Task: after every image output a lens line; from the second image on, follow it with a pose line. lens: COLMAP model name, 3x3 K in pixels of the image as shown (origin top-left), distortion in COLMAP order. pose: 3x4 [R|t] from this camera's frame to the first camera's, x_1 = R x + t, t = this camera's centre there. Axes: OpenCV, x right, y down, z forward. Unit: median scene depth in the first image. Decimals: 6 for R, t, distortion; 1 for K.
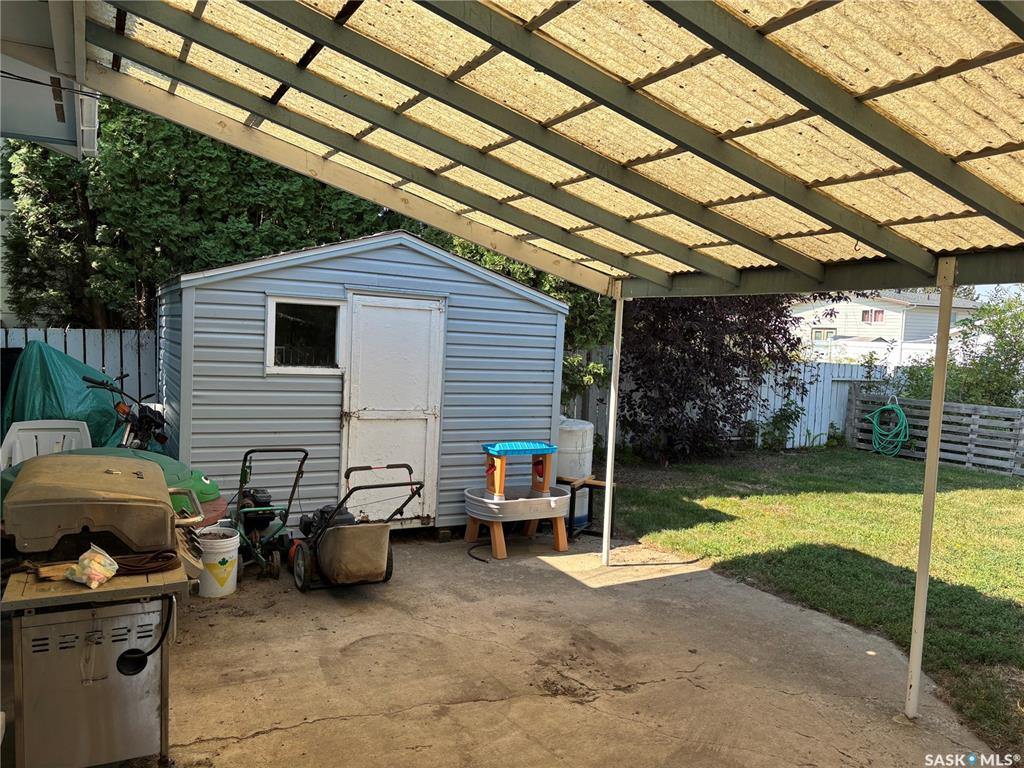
lens RADIAL K [[777.1, 0, 512.0], [0, 777.1, 382.7], [0, 0, 1]] dist [0.046324, -0.046666]
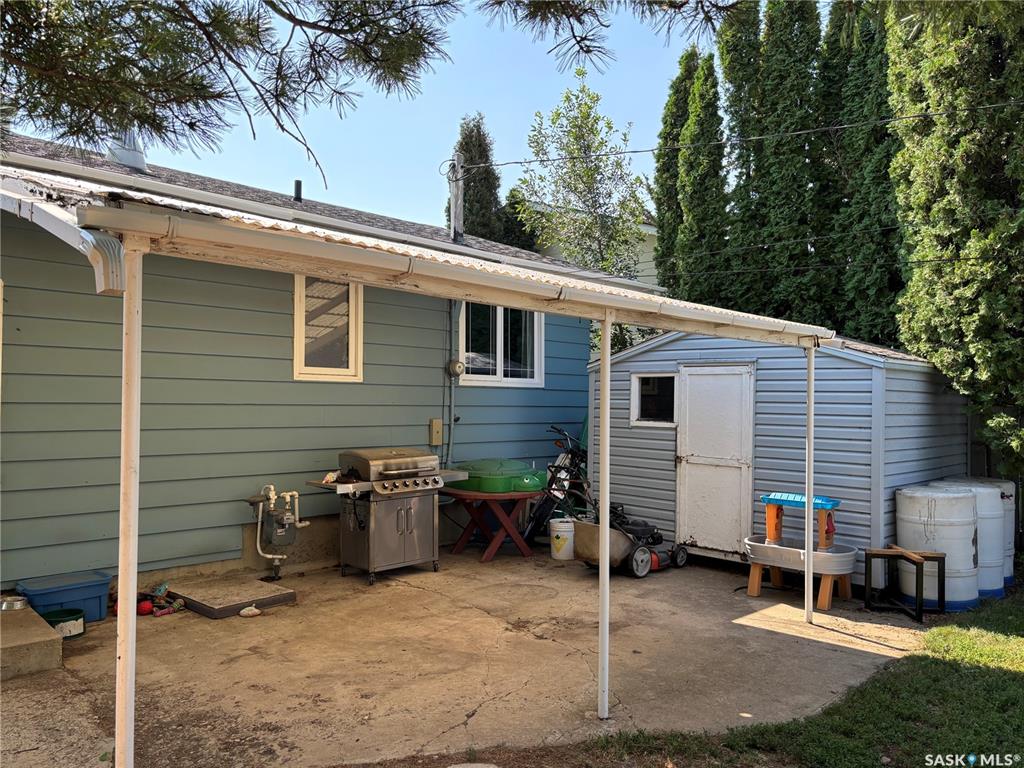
lens RADIAL K [[777.1, 0, 509.1], [0, 777.1, 393.0], [0, 0, 1]] dist [0.046324, -0.046666]
pose [[0.293913, -0.050767, -0.954483, 0.966526], [-0.062467, 0.995433, -0.072181, 0.044722], [0.953789, 0.080839, 0.289399, 0.343989]]
